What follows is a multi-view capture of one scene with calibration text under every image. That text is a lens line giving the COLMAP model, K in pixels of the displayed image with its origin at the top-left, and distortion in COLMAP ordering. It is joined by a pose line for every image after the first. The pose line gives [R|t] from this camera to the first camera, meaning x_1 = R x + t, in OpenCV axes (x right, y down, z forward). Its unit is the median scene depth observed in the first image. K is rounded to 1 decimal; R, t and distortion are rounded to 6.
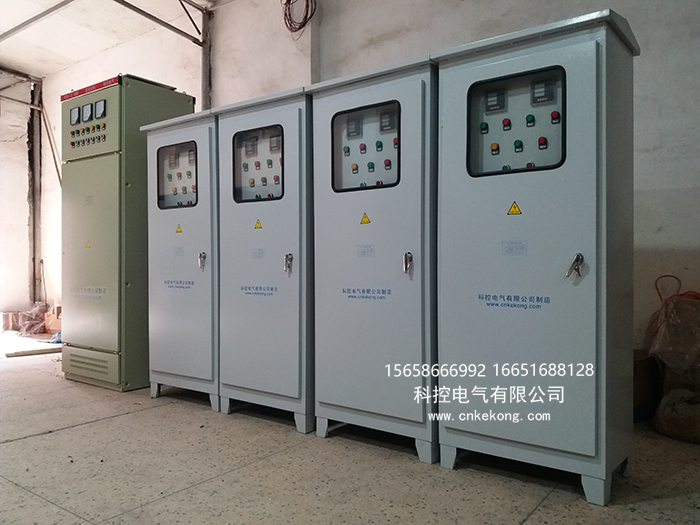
lens RADIAL K [[567.8, 0, 351.9], [0, 567.8, 261.1], [0, 0, 1]] dist [0.010990, -0.031345]
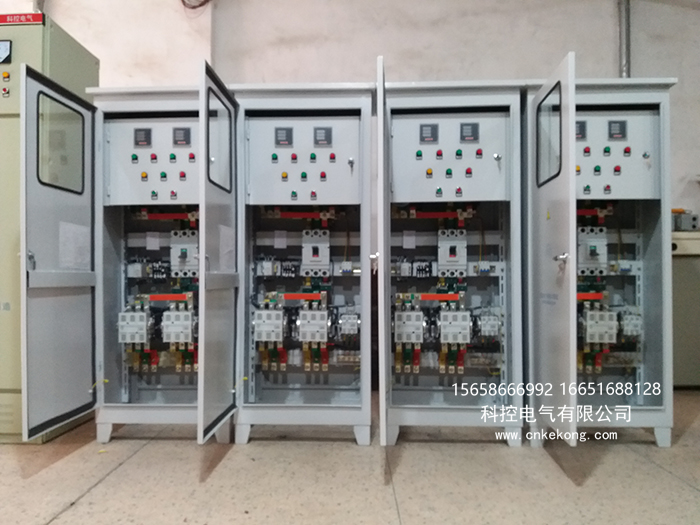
lens RADIAL K [[567.8, 0, 344.5], [0, 567.8, 274.3], [0, 0, 1]] dist [0.010990, -0.031345]
pose [[0.820887, 0.003815, 0.571077, -0.650404], [0.000681, 0.999970, -0.007660, 0.023891], [-0.571090, 0.006677, 0.820861, 0.234632]]
